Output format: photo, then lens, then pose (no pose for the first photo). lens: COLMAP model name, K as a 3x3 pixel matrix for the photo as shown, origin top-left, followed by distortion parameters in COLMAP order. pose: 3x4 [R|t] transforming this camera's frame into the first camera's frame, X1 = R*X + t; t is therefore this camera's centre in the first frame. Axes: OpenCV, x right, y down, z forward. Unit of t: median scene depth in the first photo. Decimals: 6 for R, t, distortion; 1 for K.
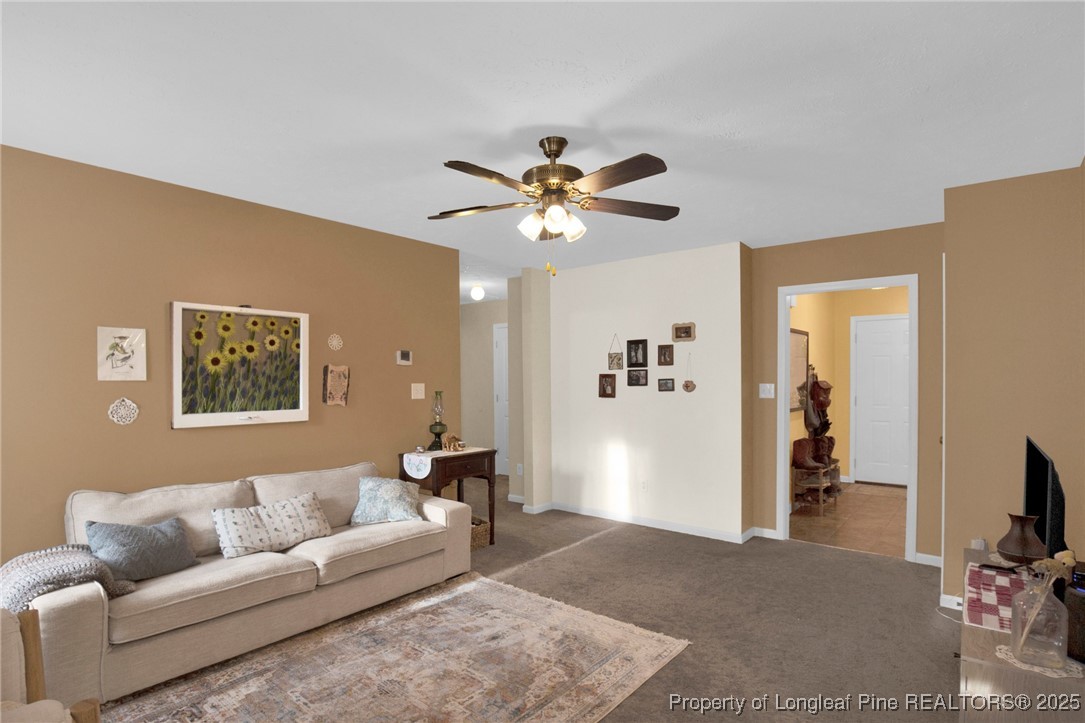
lens RADIAL K [[562.6, 0, 544.1], [0, 562.6, 377.1], [0, 0, 1]] dist [-0.048811, -0.000327]
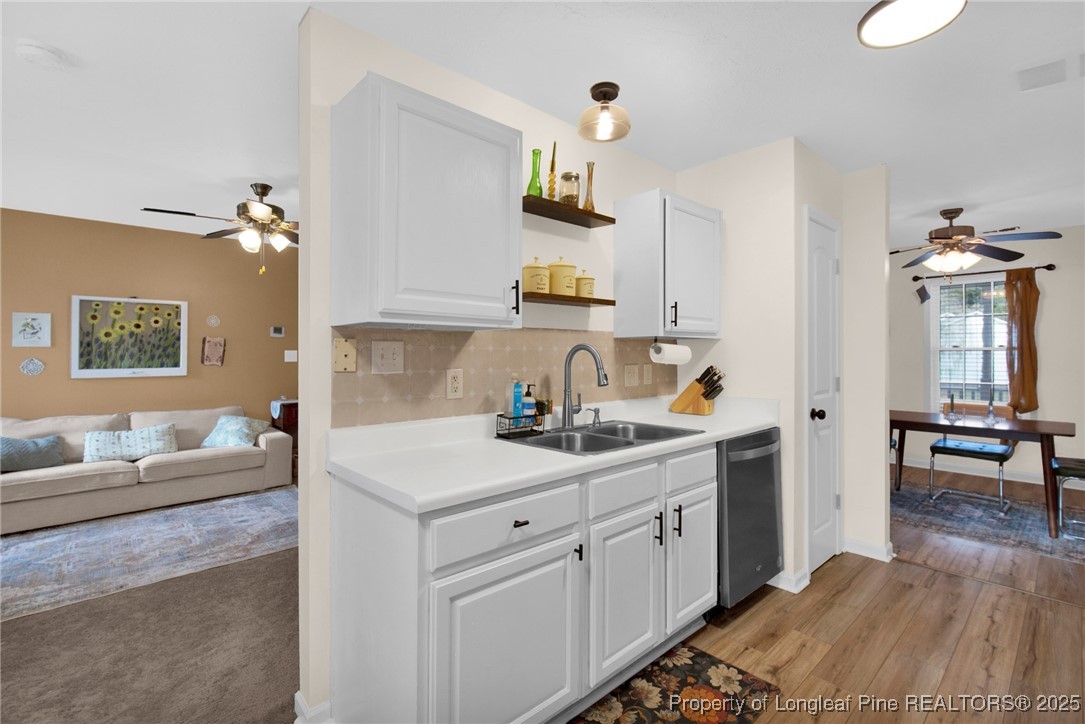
lens RADIAL K [[500.9, 0, 549.6], [0, 500.9, 342.4], [0, 0, 1]] dist [0.000790, 0.000525]
pose [[0.989627, -0.003596, -0.143616, 0.747627], [0.001265, 0.999866, -0.016314, 0.015784], [0.143655, 0.015963, 0.989499, -0.164728]]
